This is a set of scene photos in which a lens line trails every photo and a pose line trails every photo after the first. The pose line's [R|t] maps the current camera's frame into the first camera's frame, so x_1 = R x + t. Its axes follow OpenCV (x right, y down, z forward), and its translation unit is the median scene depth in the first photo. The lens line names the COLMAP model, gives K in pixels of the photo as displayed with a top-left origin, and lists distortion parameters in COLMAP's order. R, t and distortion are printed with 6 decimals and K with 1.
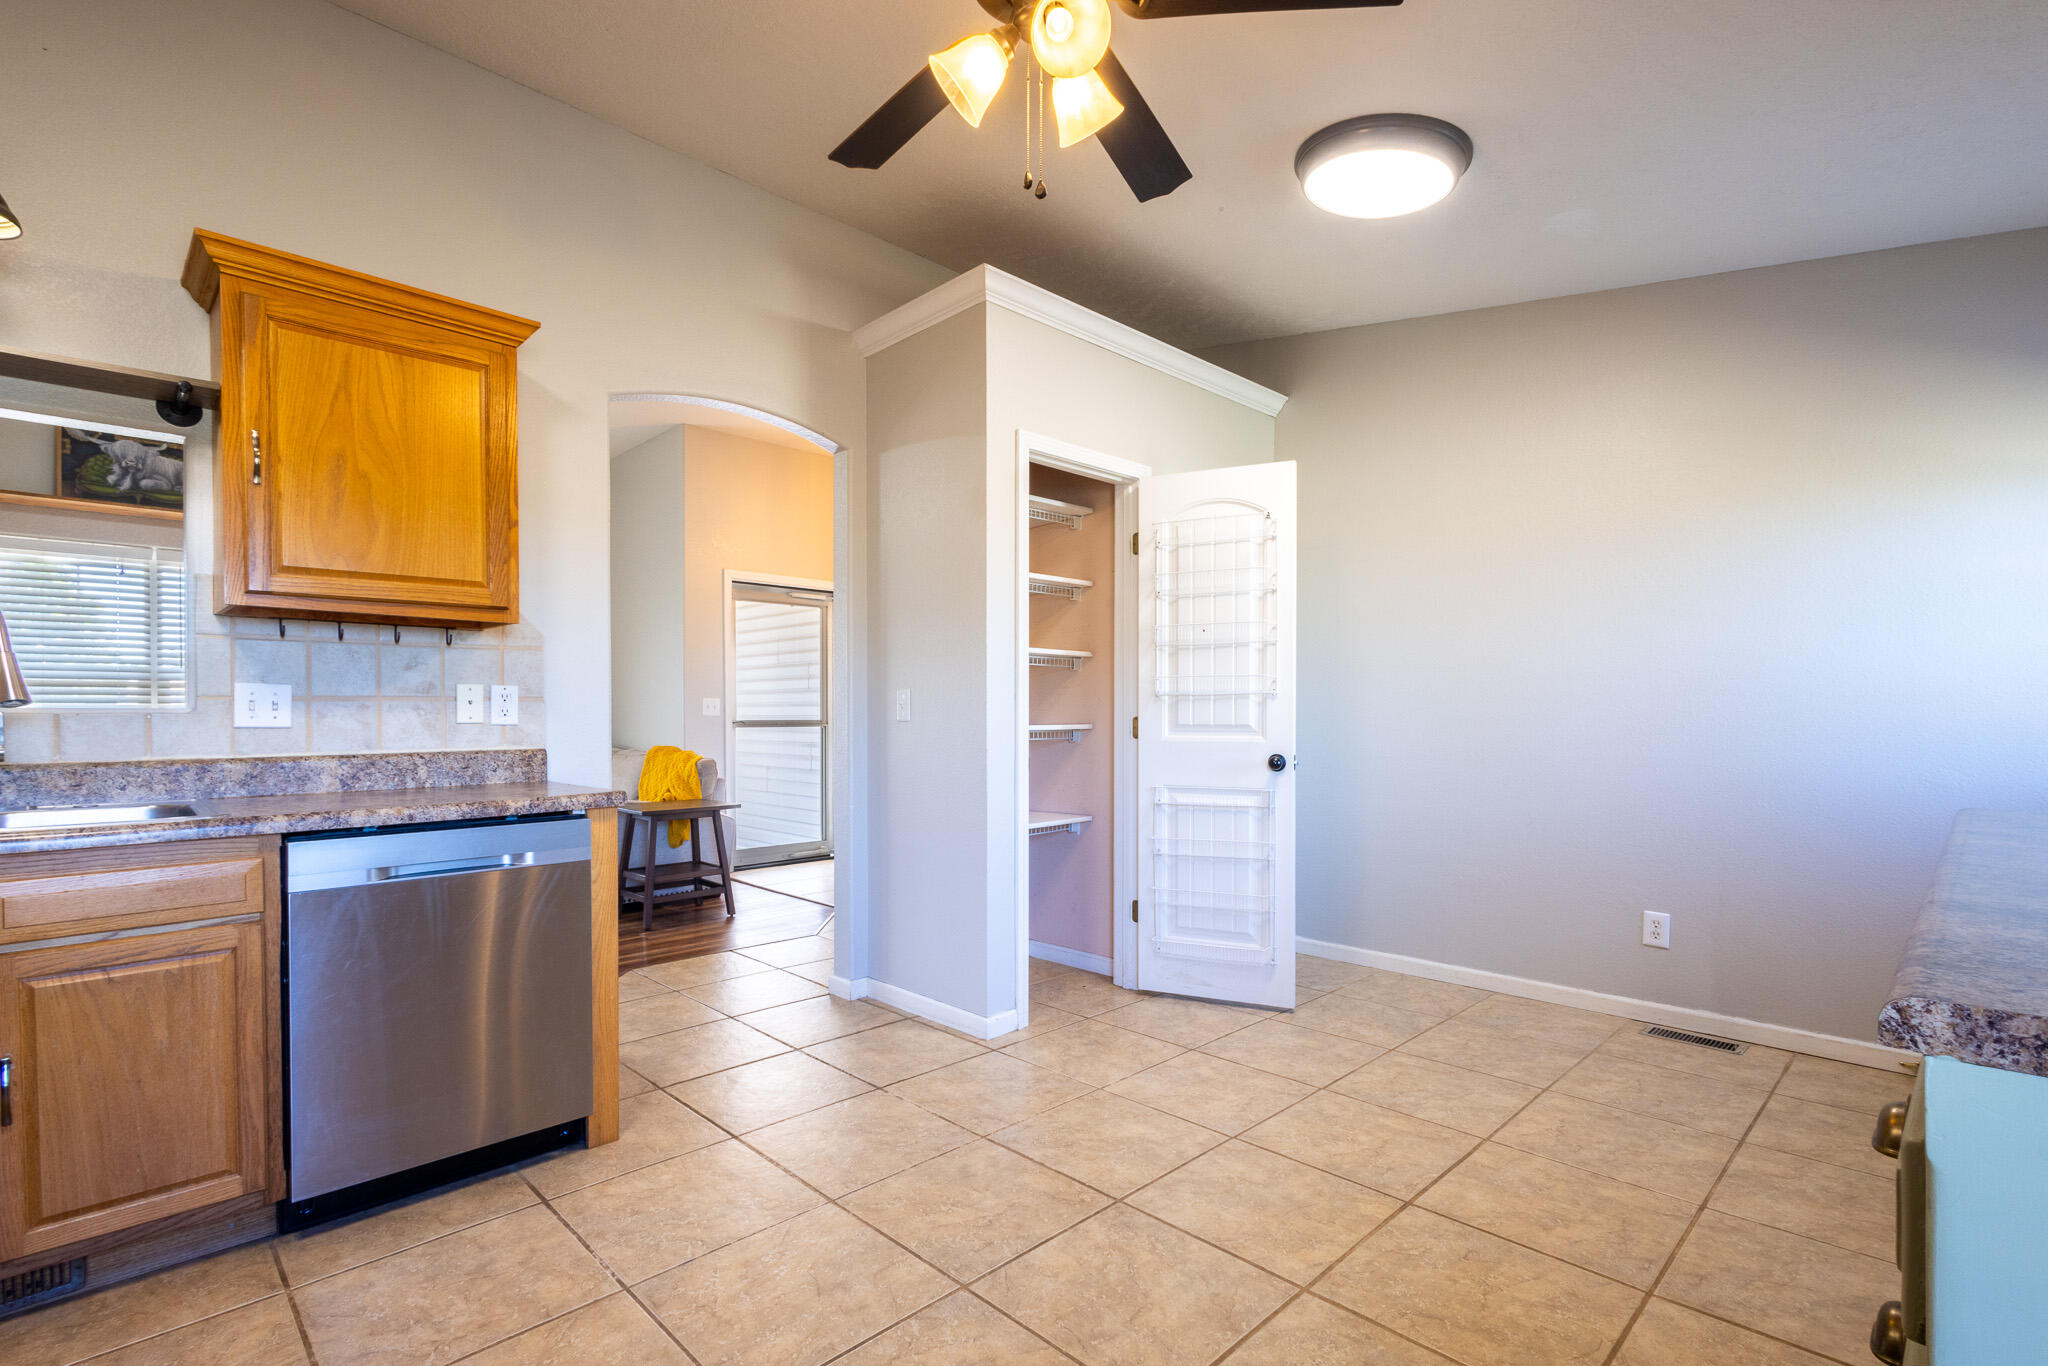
lens RADIAL K [[942.5, 0, 1027.8], [0, 942.5, 727.0], [0, 0, 1]] dist [0.011363, -0.000216]
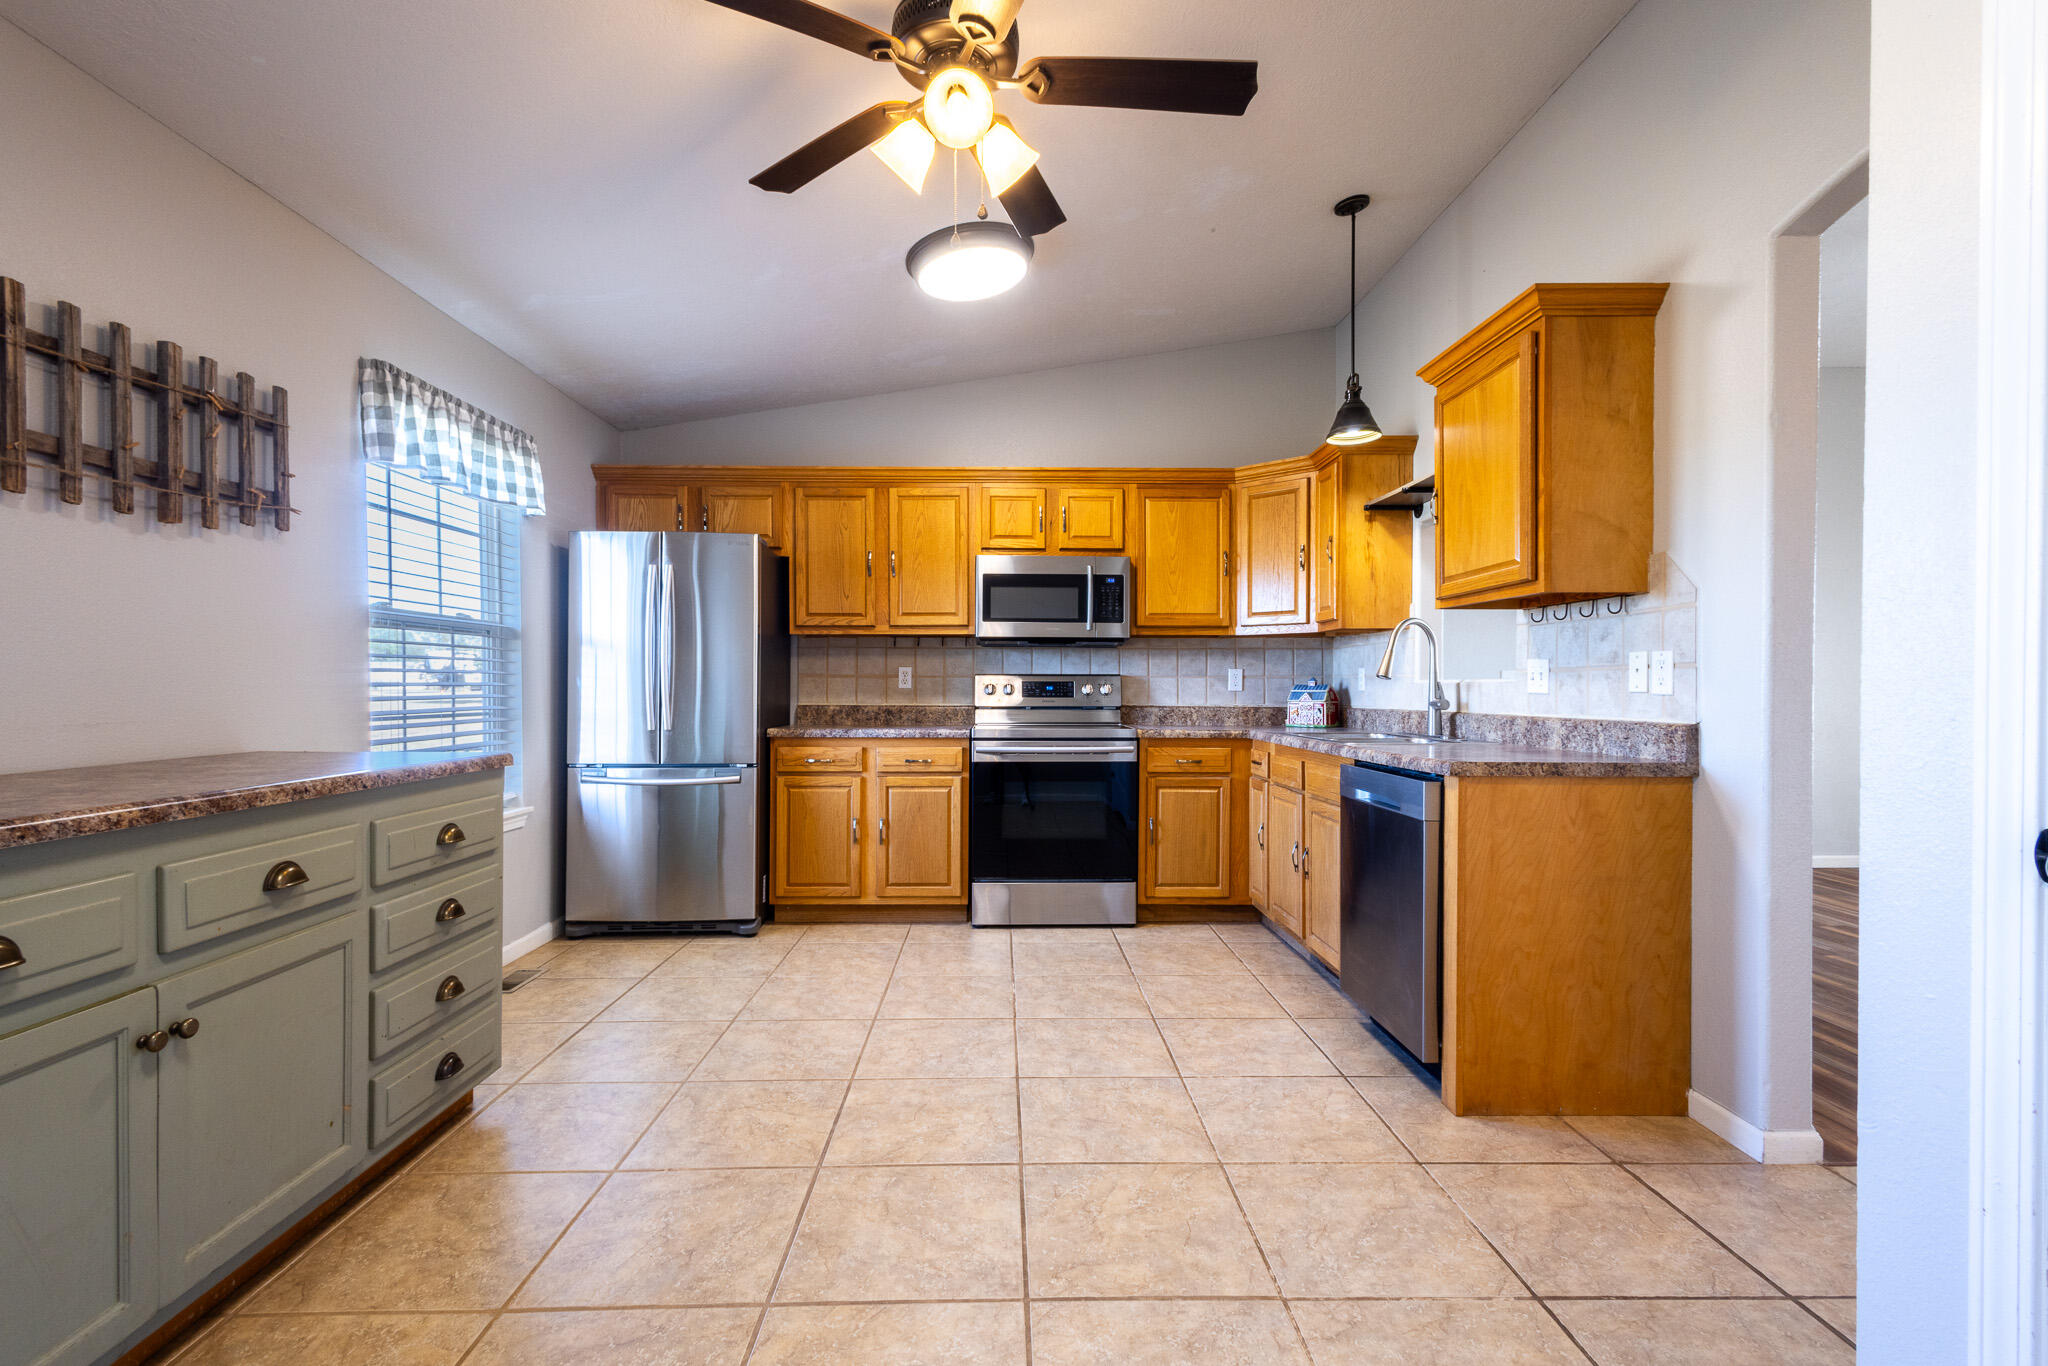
lens RADIAL K [[921.4, 0, 1020.8], [0, 921.4, 691.3], [0, 0, 1]] dist [0.012457, 0.000095]
pose [[-0.686523, 0.005815, -0.727085, 0.542547], [-0.009117, 0.999821, 0.016605, -0.015806], [0.727051, 0.018028, -0.686347, 1.251110]]
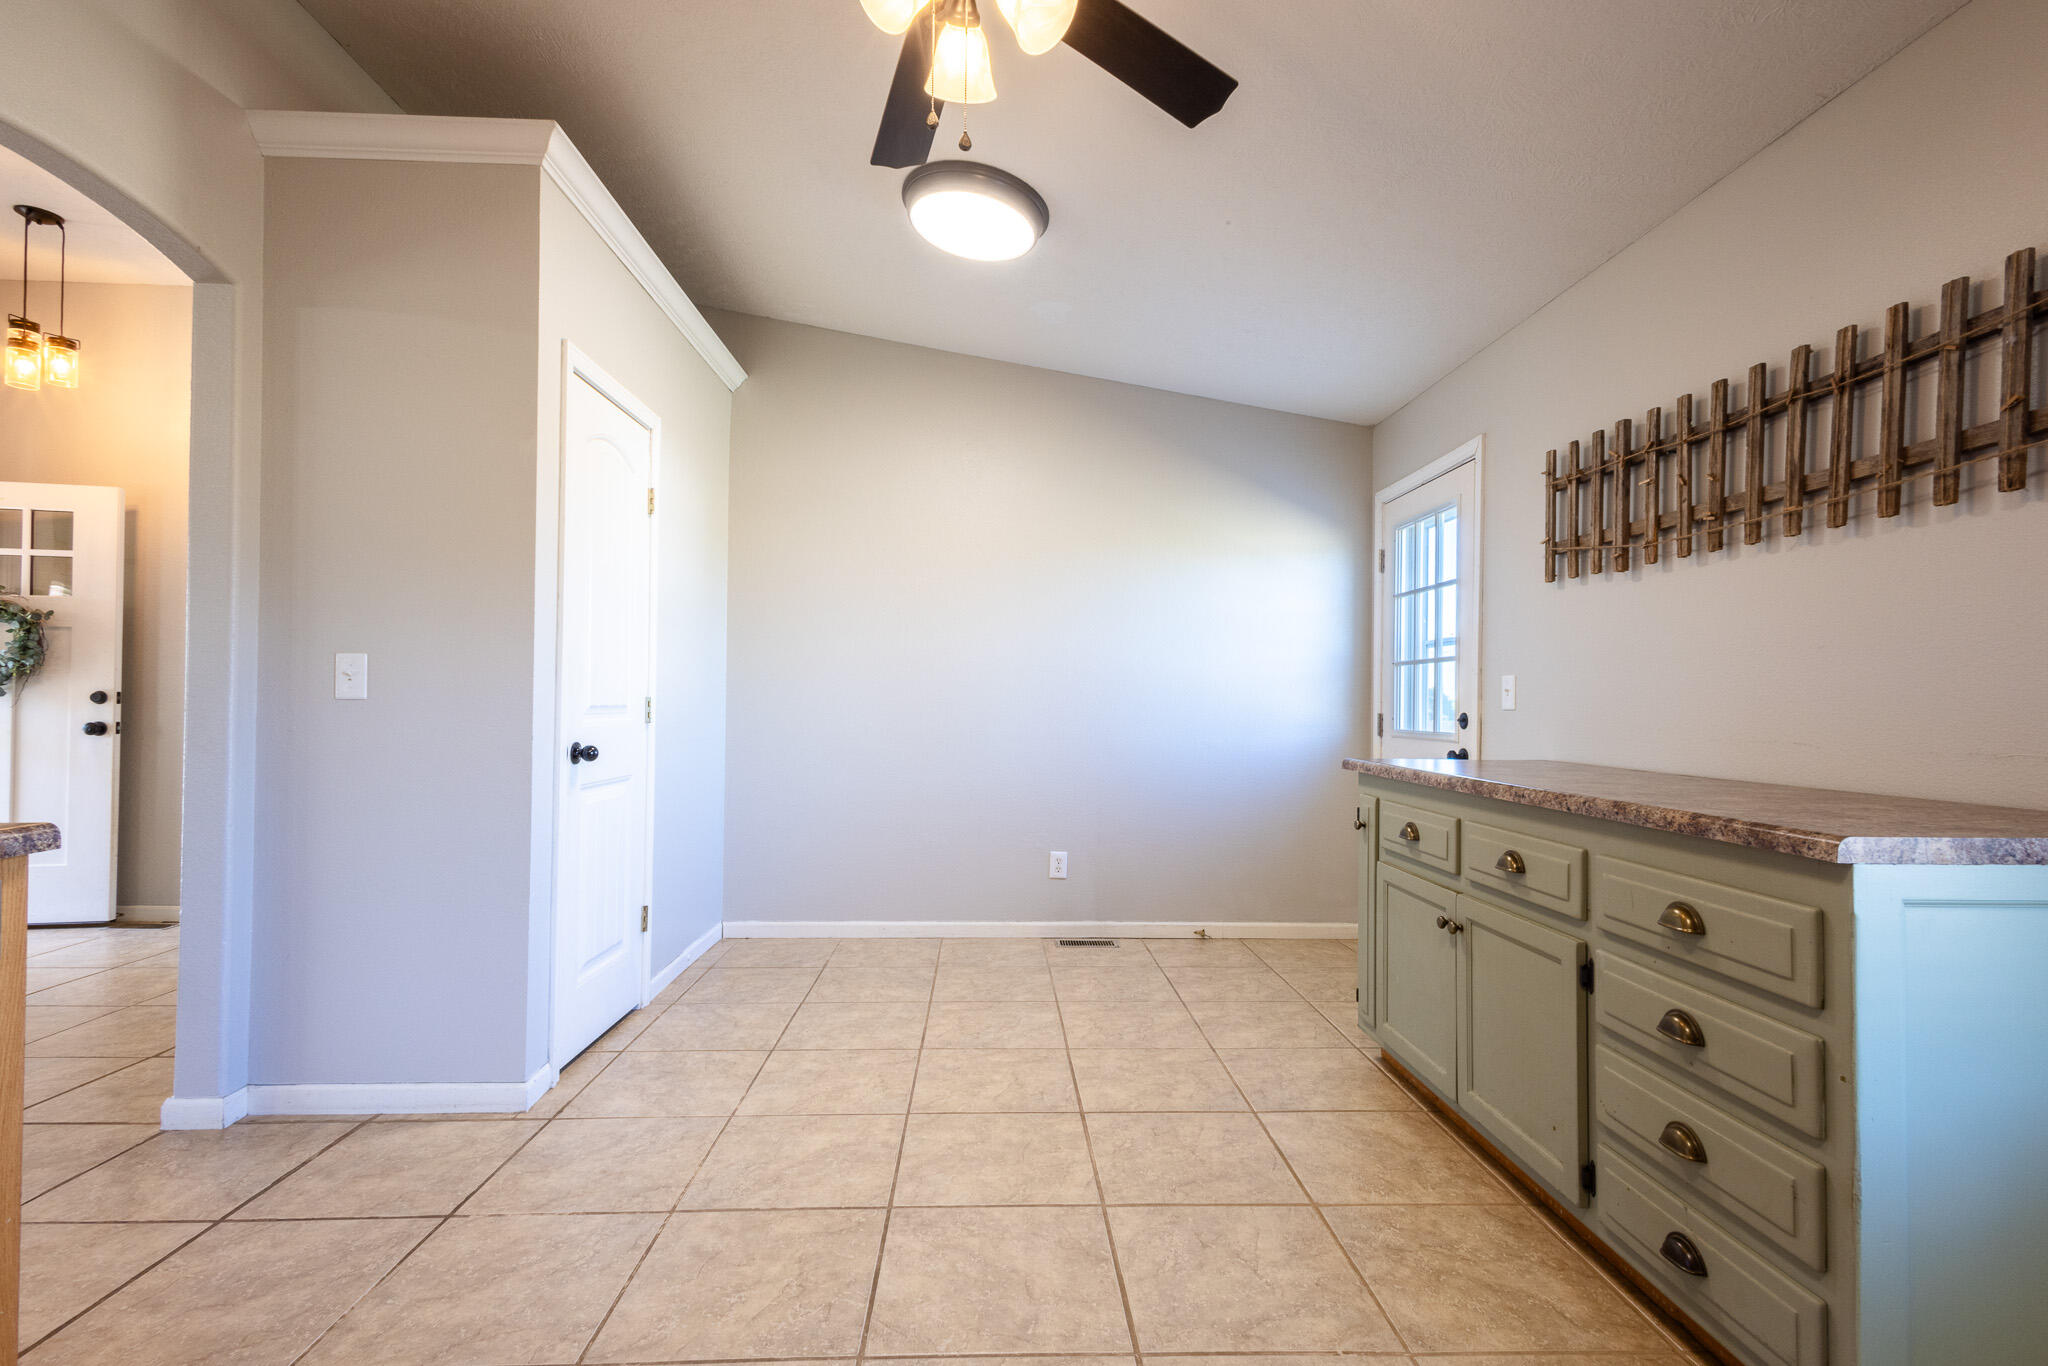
lens RADIAL K [[936.7, 0, 1019.2], [0, 936.7, 696.6], [0, 0, 1]] dist [0.015065, -0.000196]
pose [[0.675660, 0.013311, 0.737093, -0.427504], [-0.002441, 0.999872, -0.015819, 0.002728], [-0.737209, 0.008889, 0.675606, 0.215948]]
